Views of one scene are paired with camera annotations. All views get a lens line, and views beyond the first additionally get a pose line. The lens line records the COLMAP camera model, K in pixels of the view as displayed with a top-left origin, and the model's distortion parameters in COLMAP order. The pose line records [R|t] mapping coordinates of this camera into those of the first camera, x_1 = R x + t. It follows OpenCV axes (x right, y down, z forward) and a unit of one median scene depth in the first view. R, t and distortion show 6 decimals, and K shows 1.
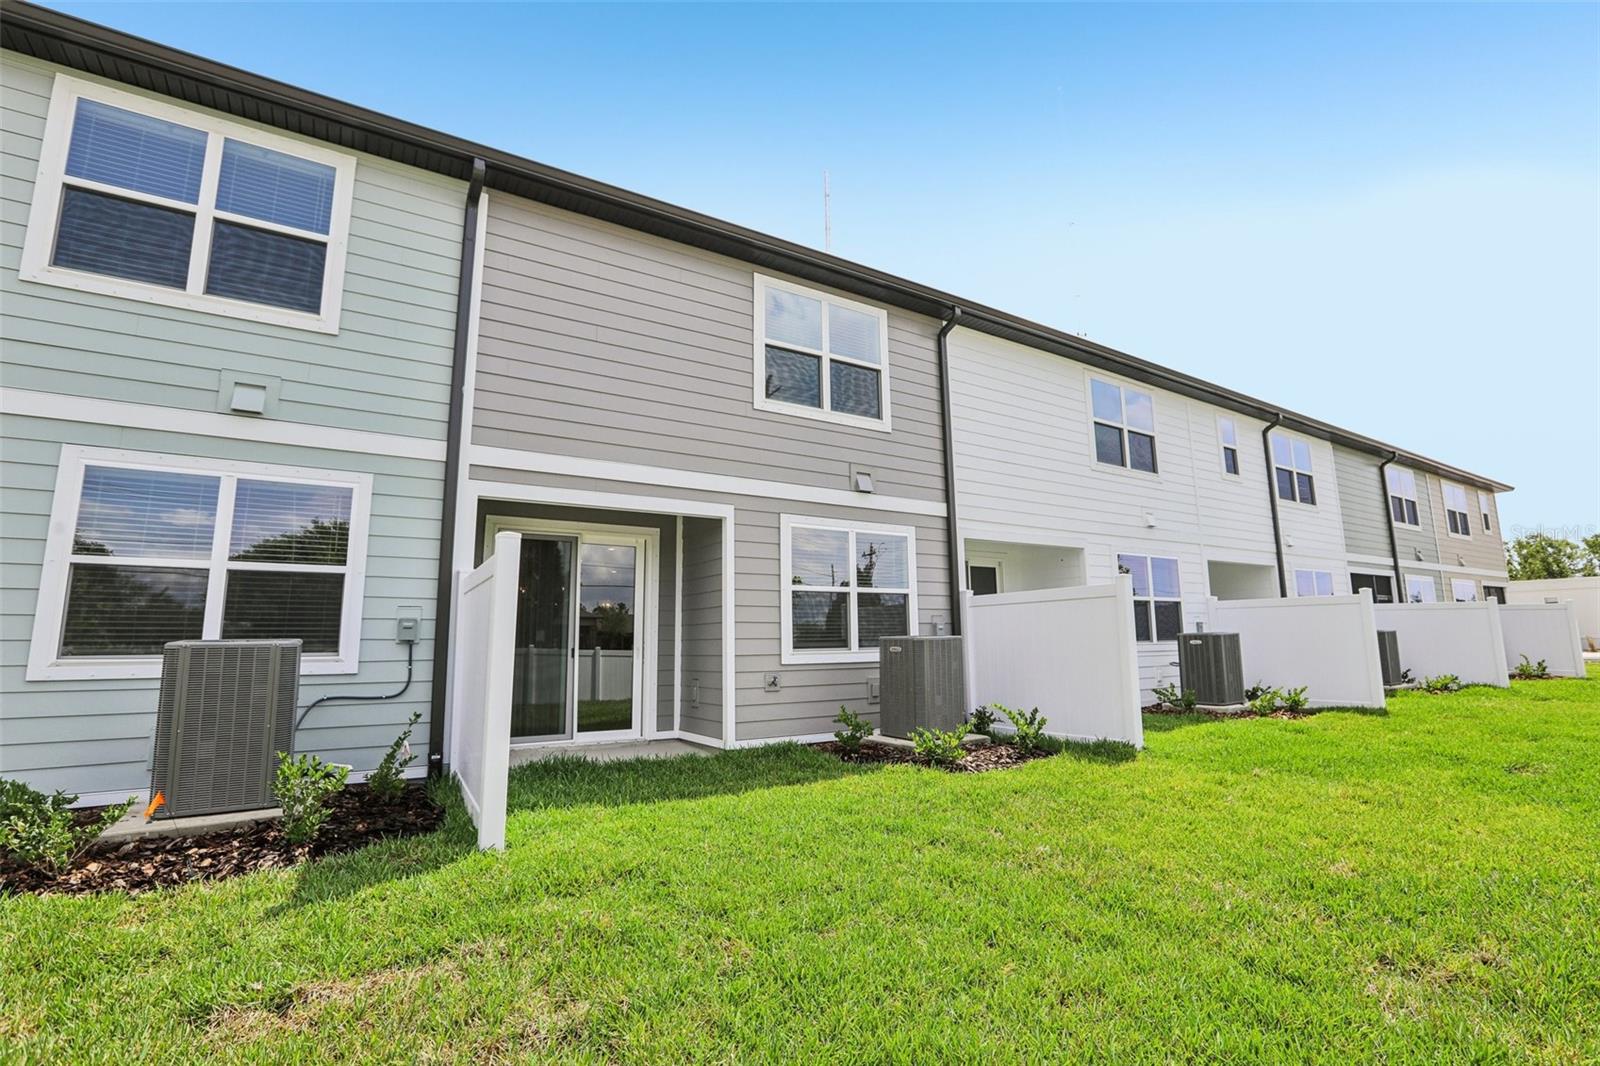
lens RADIAL K [[723.9, 0, 799.8], [0, 723.9, 532.0], [0, 0, 1]] dist [-0.028328, 0.011616]
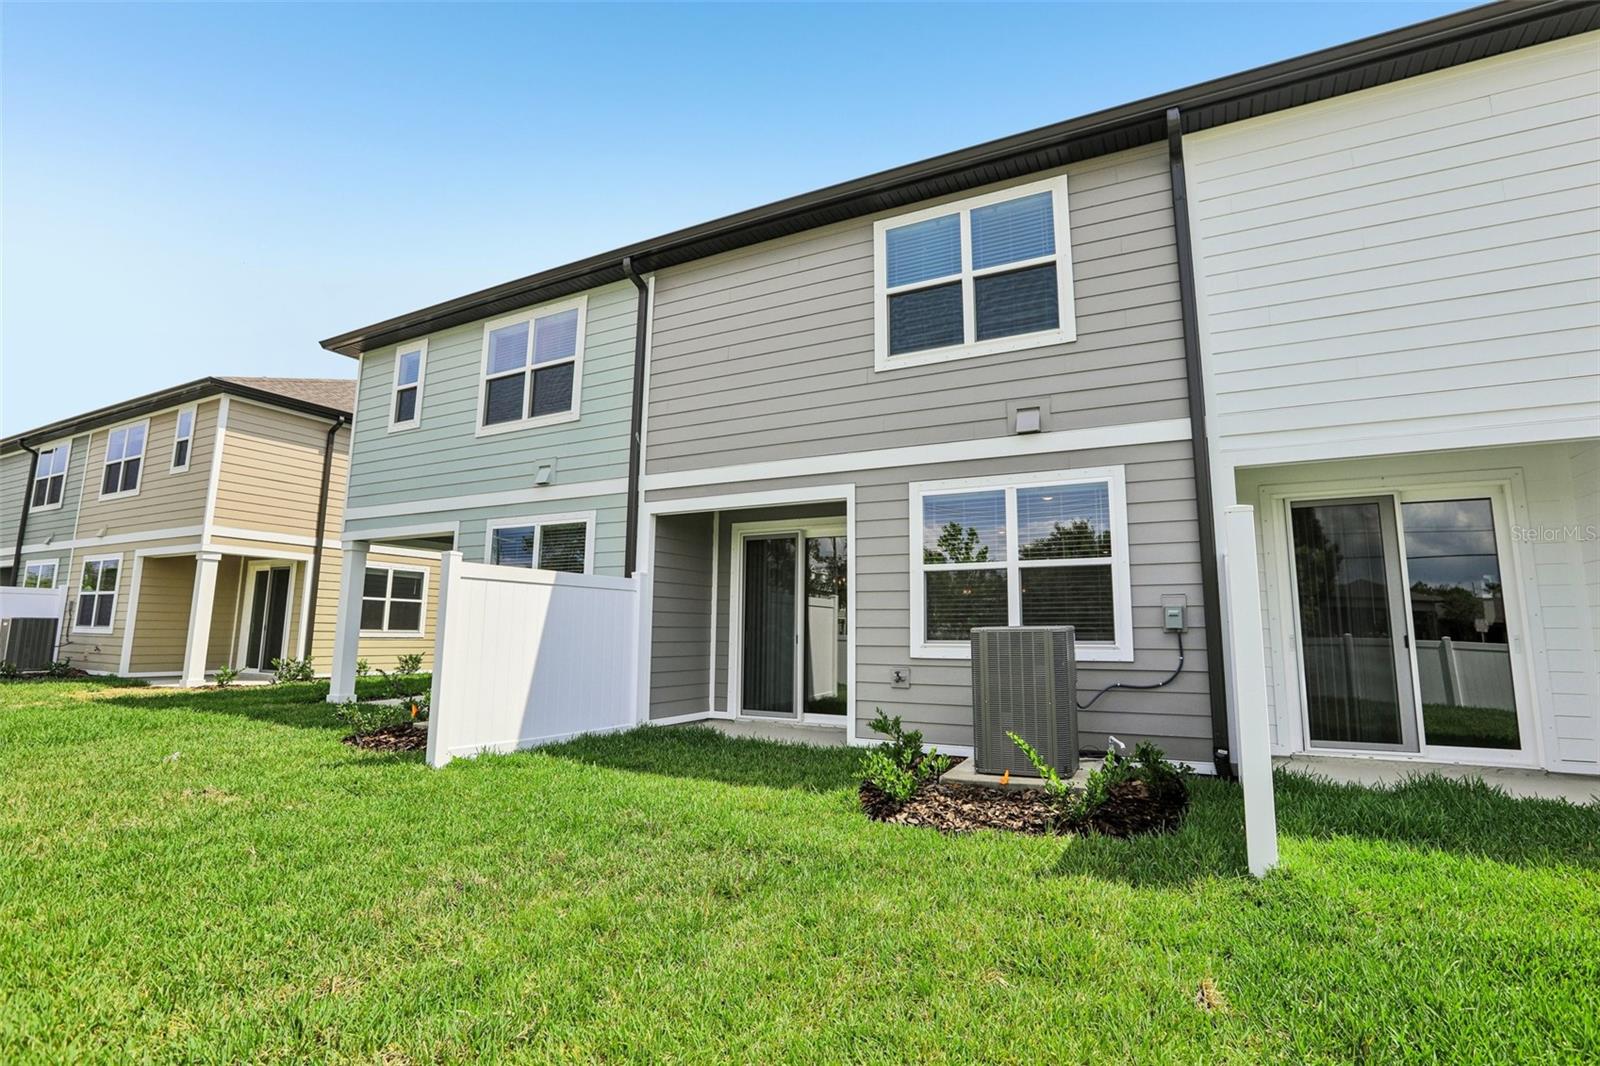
lens RADIAL K [[766.0, 0, 803.5], [0, 766.0, 518.8], [0, 0, 1]] dist [-0.031868, 0.001017]
pose [[0.512885, -0.110698, -0.851290, 0.628030], [0.115721, 0.991515, -0.059212, 0.051805], [0.850622, -0.068143, 0.521343, 0.382308]]
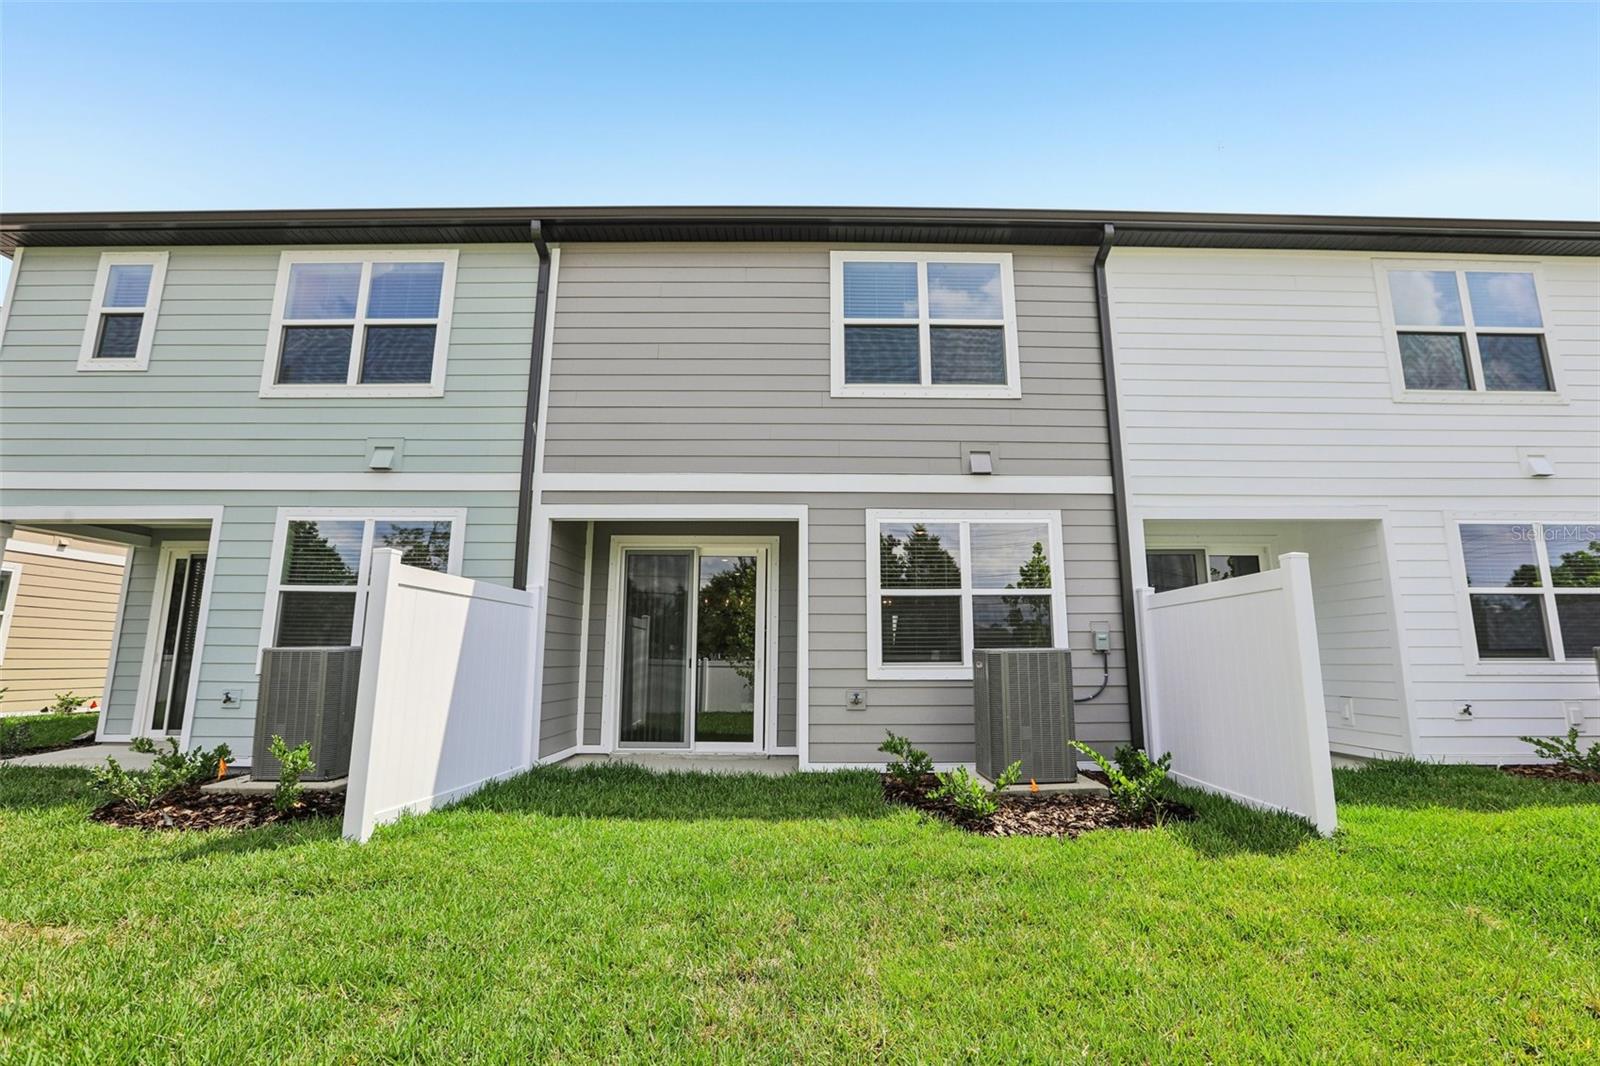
lens RADIAL K [[723.9, 0, 807.1], [0, 723.9, 528.9], [0, 0, 1]] dist [-0.028328, 0.011616]
pose [[0.855367, -0.079351, -0.511909, 0.336279], [0.067082, 0.996845, -0.042432, 0.029081], [0.513661, 0.001955, 0.857991, 0.185818]]
